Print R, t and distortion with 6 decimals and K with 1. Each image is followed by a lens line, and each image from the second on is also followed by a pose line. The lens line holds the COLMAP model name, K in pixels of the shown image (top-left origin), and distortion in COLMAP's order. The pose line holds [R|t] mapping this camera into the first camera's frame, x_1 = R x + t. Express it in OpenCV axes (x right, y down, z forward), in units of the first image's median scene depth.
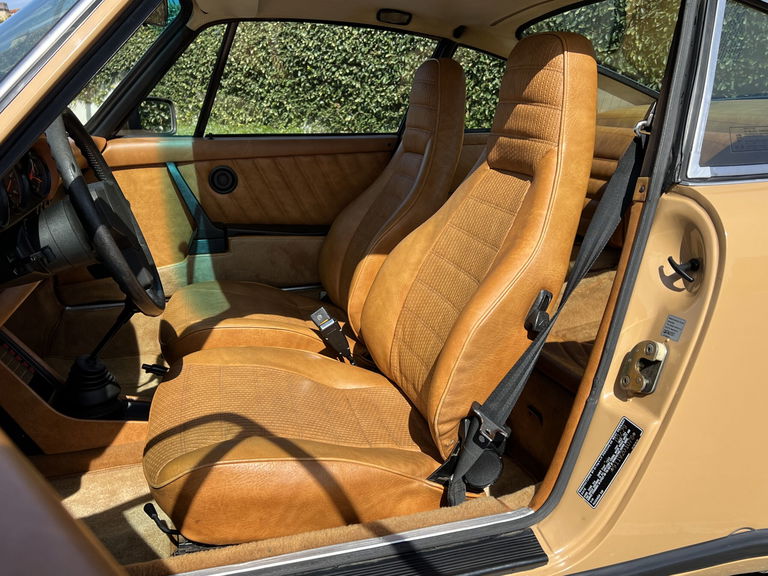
lens RADIAL K [[720.3, 0, 386.9], [0, 720.3, 290.9], [0, 0, 1]] dist [0.025280, 0.000000]
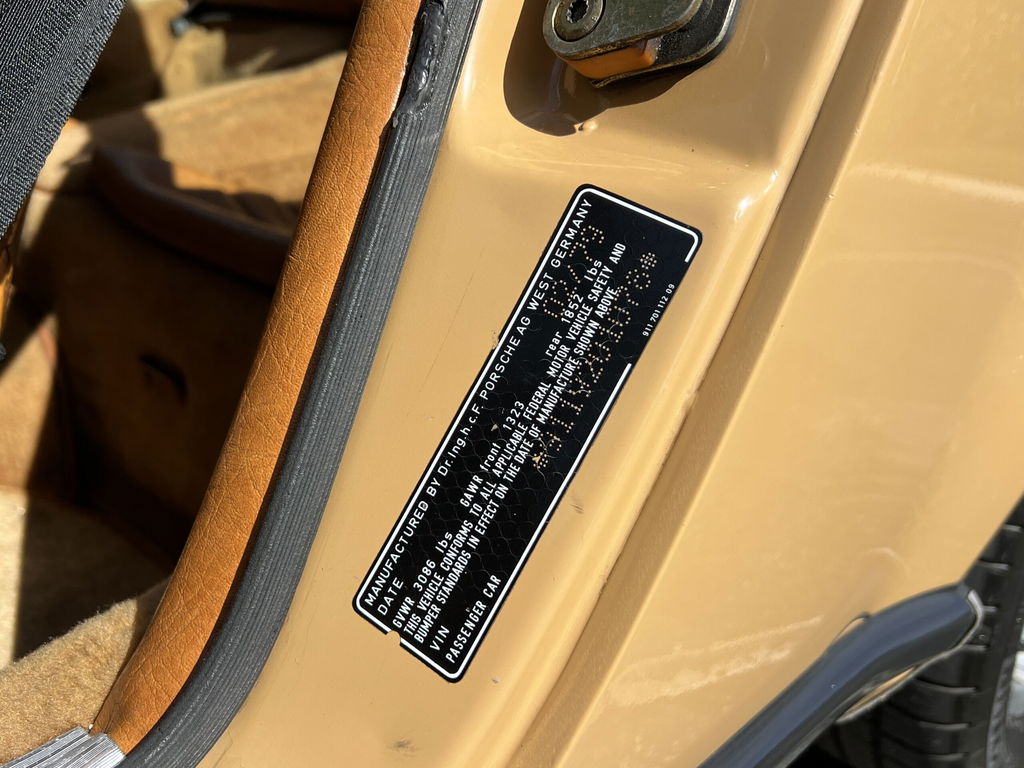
lens RADIAL K [[960.4, 0, 528.3], [0, 960.4, 399.8], [0, 0, 1]] dist [0.025280, 0.000000]
pose [[0.858064, -0.064972, 0.509416, 0.166954], [0.012147, 0.994255, 0.106348, 0.187576], [-0.513399, -0.085065, 0.853923, 0.723646]]
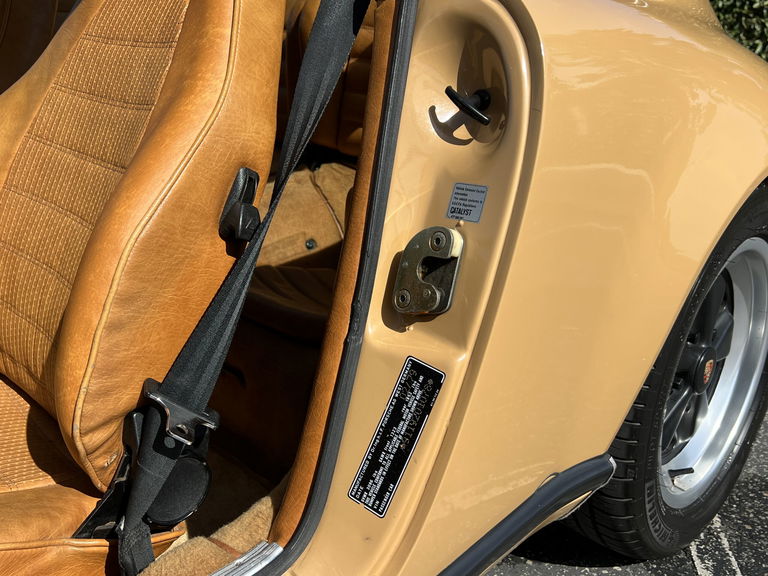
lens RADIAL K [[720.3, 0, 395.4], [0, 720.3, 281.9], [0, 0, 1]] dist [0.025280, 0.000000]
pose [[0.872446, -0.136252, 0.469332, 0.039098], [0.106107, 0.990252, 0.090236, 0.051565], [-0.477052, -0.028927, 0.878399, 0.439289]]
